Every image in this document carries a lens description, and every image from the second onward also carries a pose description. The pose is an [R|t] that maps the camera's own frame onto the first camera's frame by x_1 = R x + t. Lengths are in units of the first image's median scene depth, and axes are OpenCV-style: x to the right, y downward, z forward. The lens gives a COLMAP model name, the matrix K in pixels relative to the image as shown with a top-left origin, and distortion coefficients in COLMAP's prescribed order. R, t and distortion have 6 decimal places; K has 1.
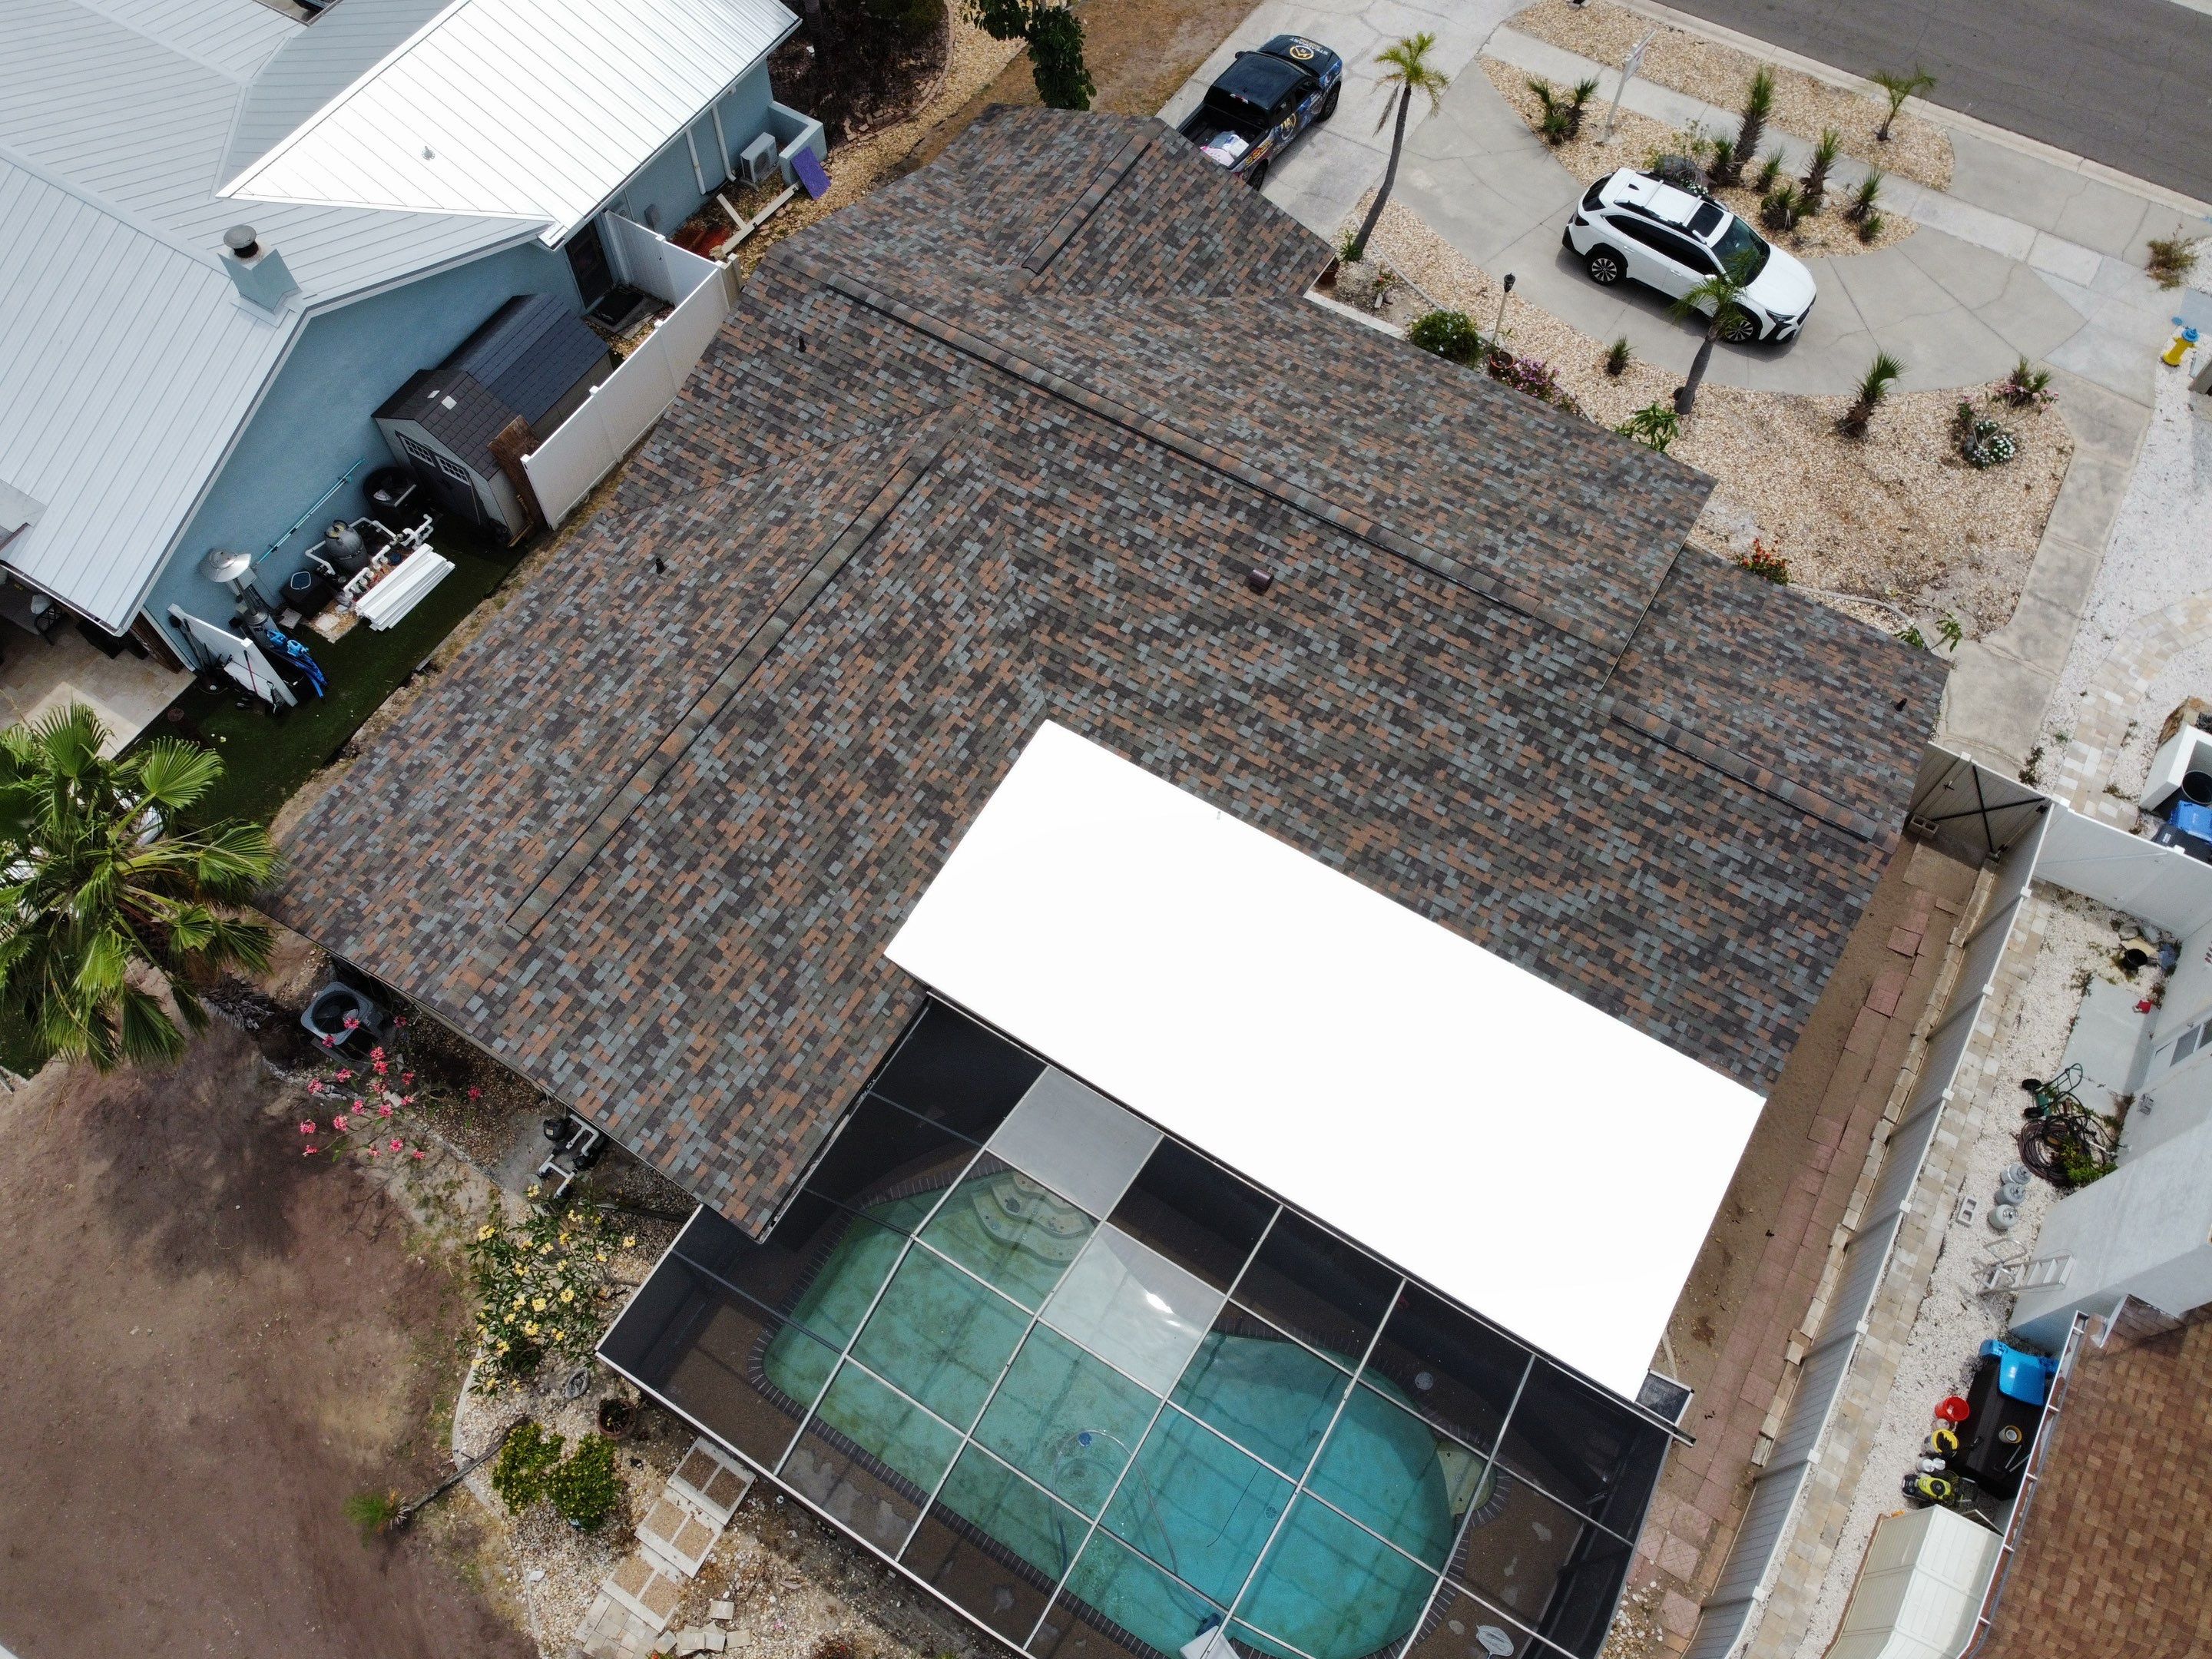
lens RADIAL K [[1696.8, 0, 1068.7], [0, 1696.8, 787.2], [0, 0, 1]] dist [-0.007923, -0.008989]
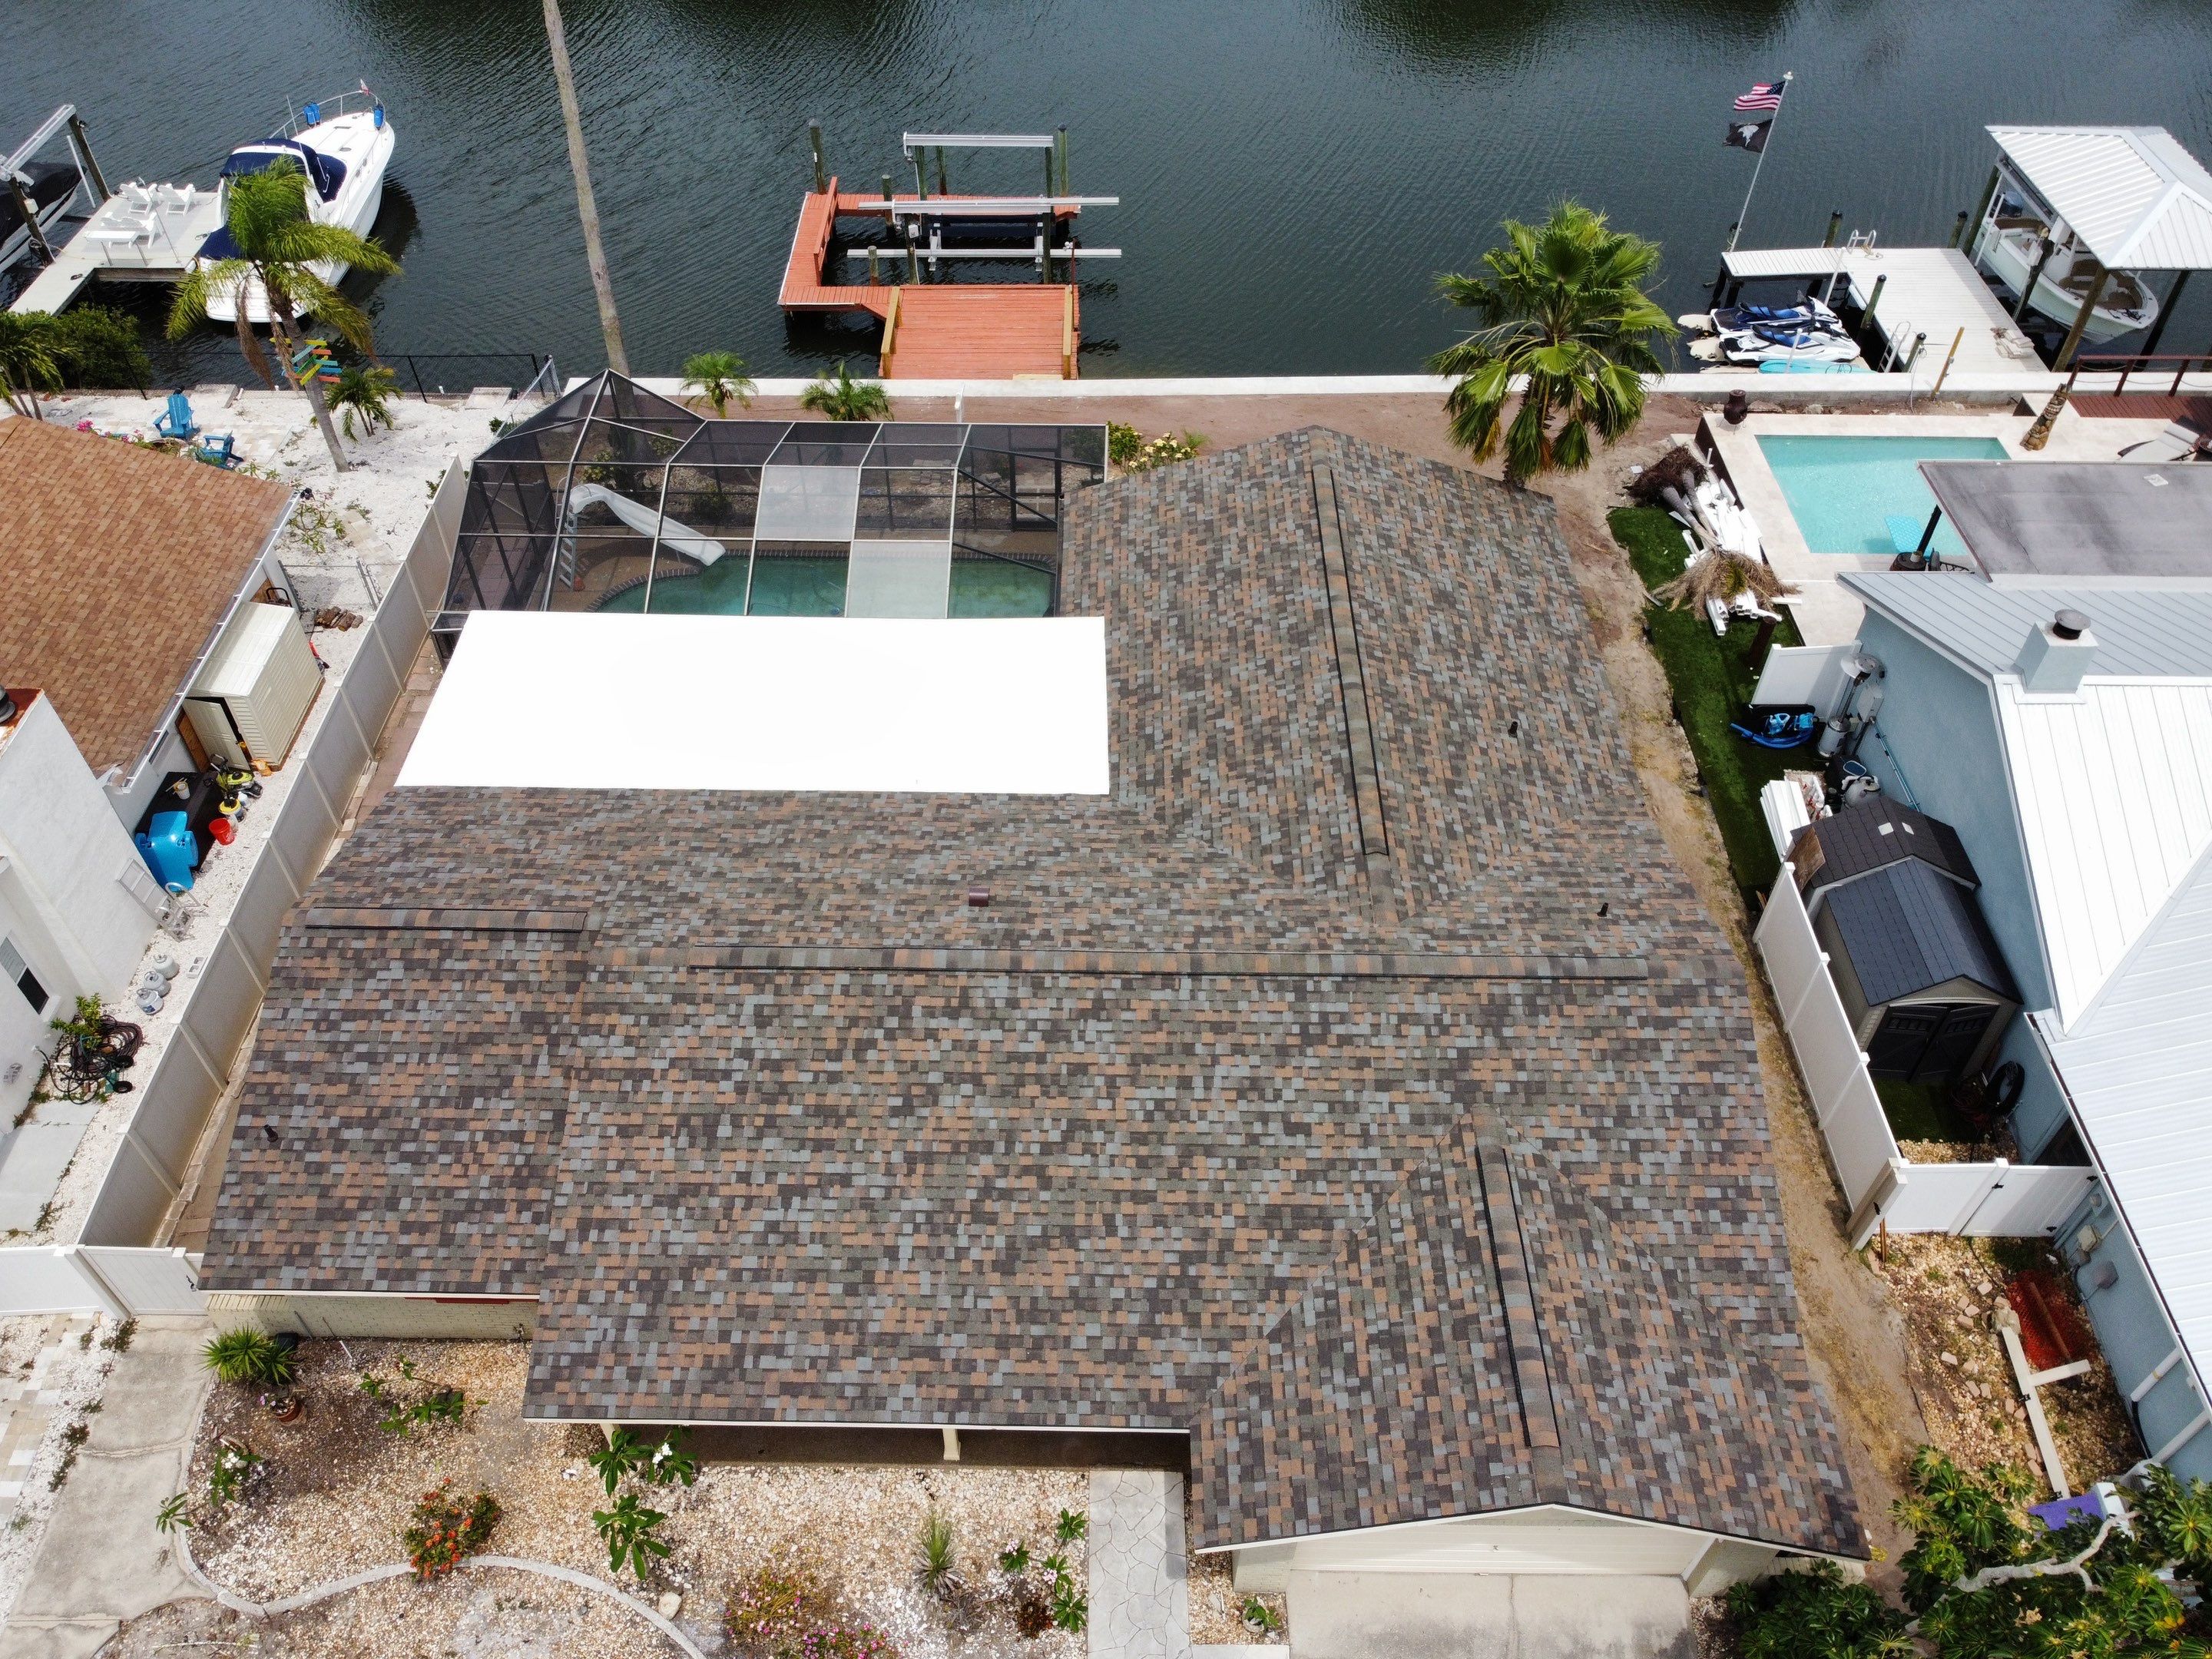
lens RADIAL K [[1705.5, 0, 1071.9], [0, 1705.5, 784.0], [0, 0, 1]] dist [-0.009952, 0.008729]
pose [[-0.858815, 0.364147, -0.360325, 0.382854], [-0.444446, -0.179838, 0.877568, -0.950598], [0.254764, 0.913814, 0.316291, 0.655775]]
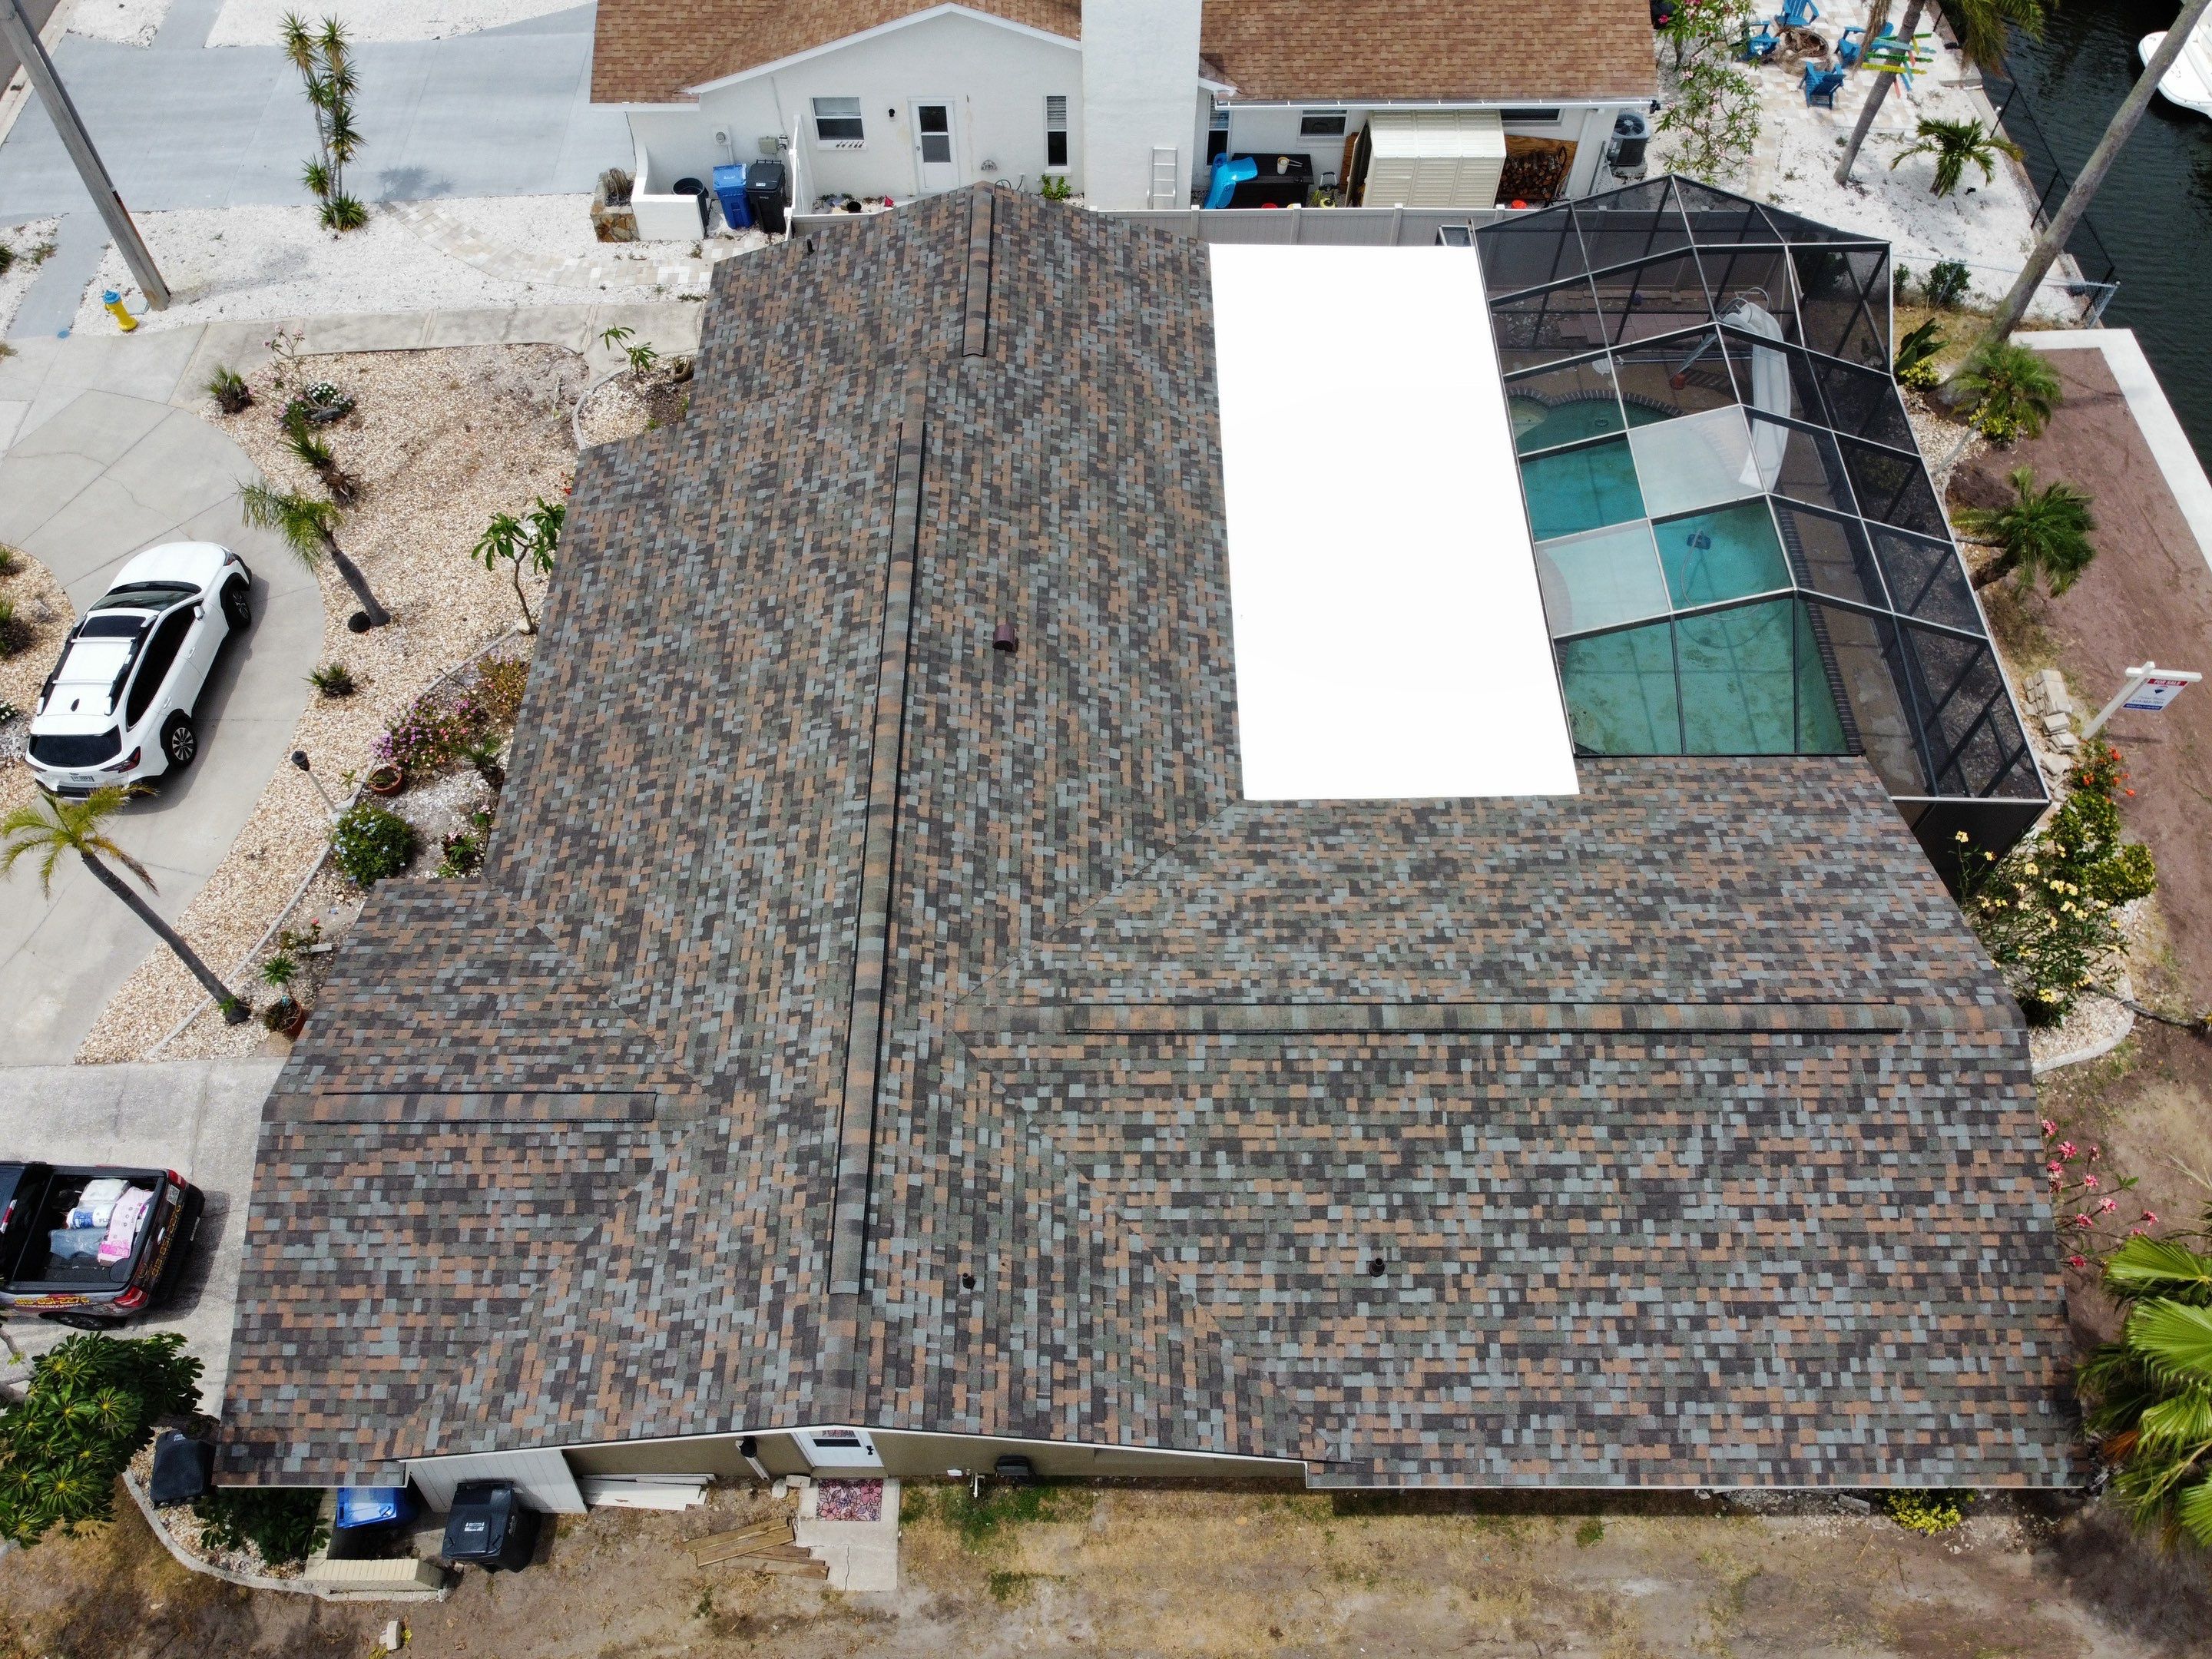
lens RADIAL K [[1705.5, 0, 1071.9], [0, 1705.5, 784.0], [0, 0, 1]] dist [-0.009952, 0.008729]
pose [[-0.523979, -0.700739, 0.484160, -0.387988], [0.746831, -0.104698, 0.656721, -0.686746], [-0.409499, 0.705694, 0.578193, 0.519851]]
